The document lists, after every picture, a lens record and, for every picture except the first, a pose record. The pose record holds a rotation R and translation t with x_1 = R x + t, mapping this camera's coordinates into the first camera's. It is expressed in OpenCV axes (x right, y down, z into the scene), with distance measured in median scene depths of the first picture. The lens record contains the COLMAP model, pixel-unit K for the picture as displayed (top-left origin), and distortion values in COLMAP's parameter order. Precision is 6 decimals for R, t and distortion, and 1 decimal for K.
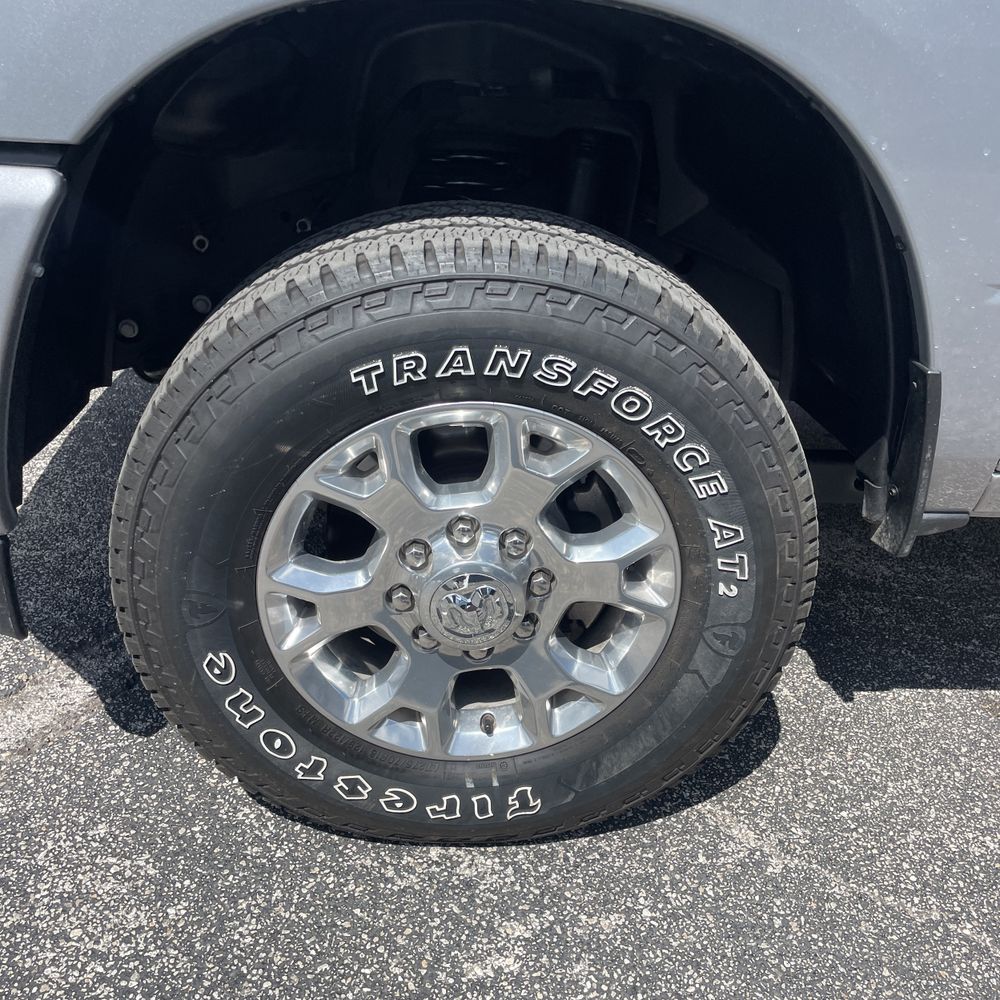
lens RADIAL K [[1002.3, 0, 487.1], [0, 1002.3, 489.5], [0, 0, 1]] dist [0.073886, -0.101325]
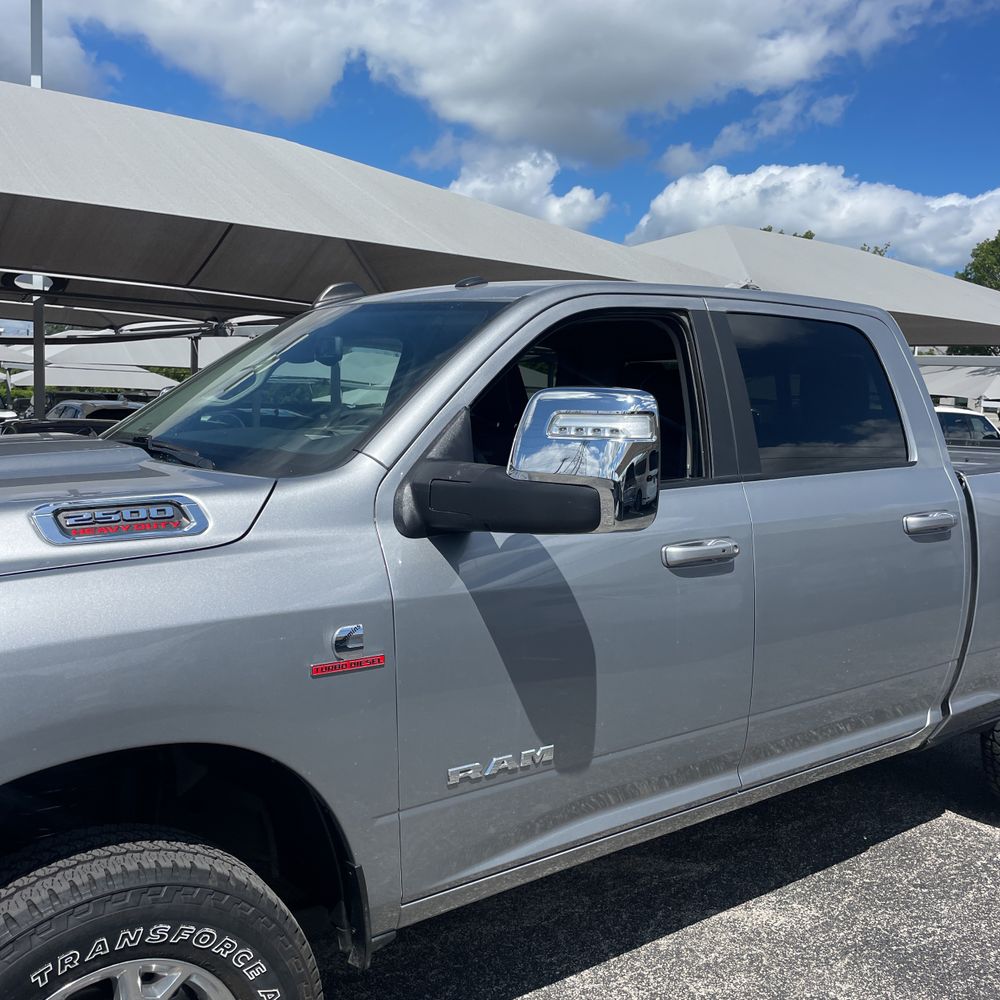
lens RADIAL K [[1002.3, 0, 487.1], [0, 1002.3, 489.5], [0, 0, 1]] dist [0.073886, -0.101325]
pose [[0.841407, -0.087659, 0.533245, -0.312210], [0.268270, 0.924337, -0.271353, -0.195731], [-0.469111, 0.371372, 0.801260, -0.919959]]
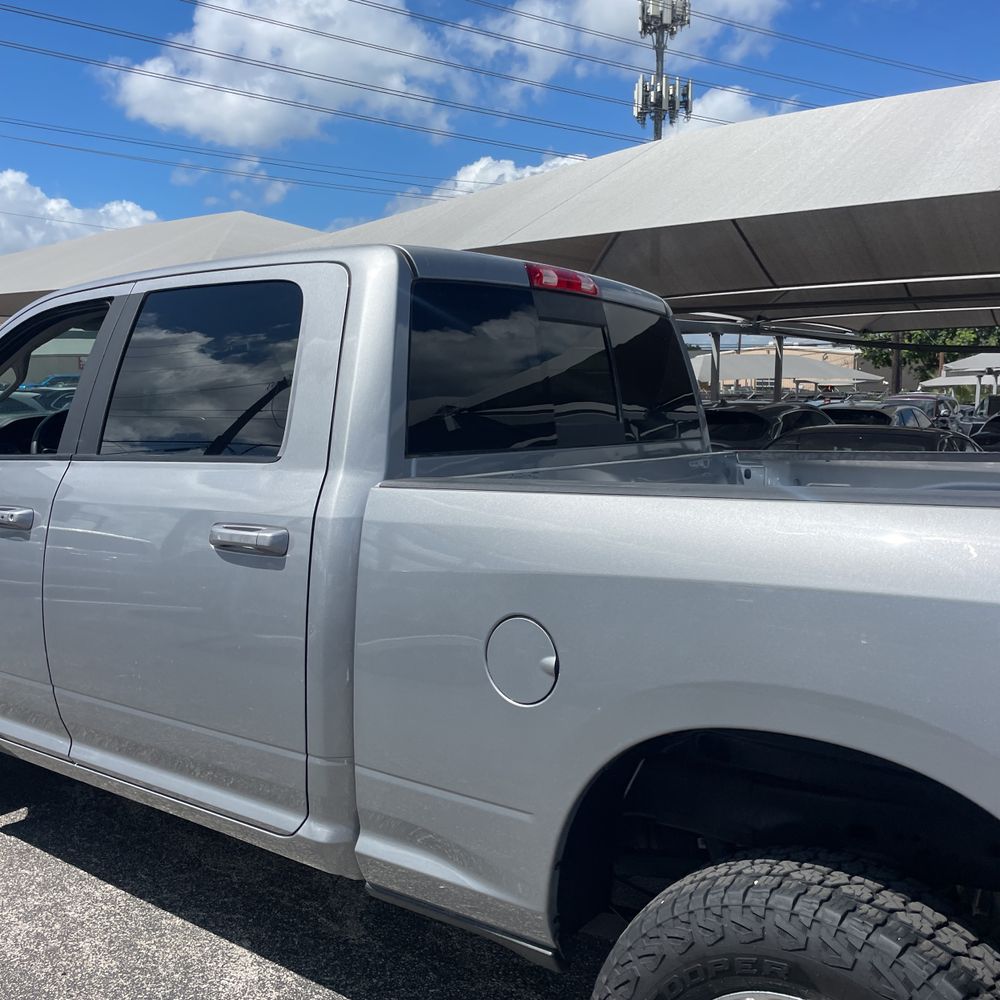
lens RADIAL K [[1001.7, 0, 500.4], [0, 1001.7, 512.2], [0, 0, 1]] dist [0.085023, -0.117833]
pose [[0.758831, 0.001969, -0.651284, 4.277373], [-0.247082, 0.926109, -0.285083, -0.139948], [0.602599, 0.377251, 0.703247, -0.289789]]
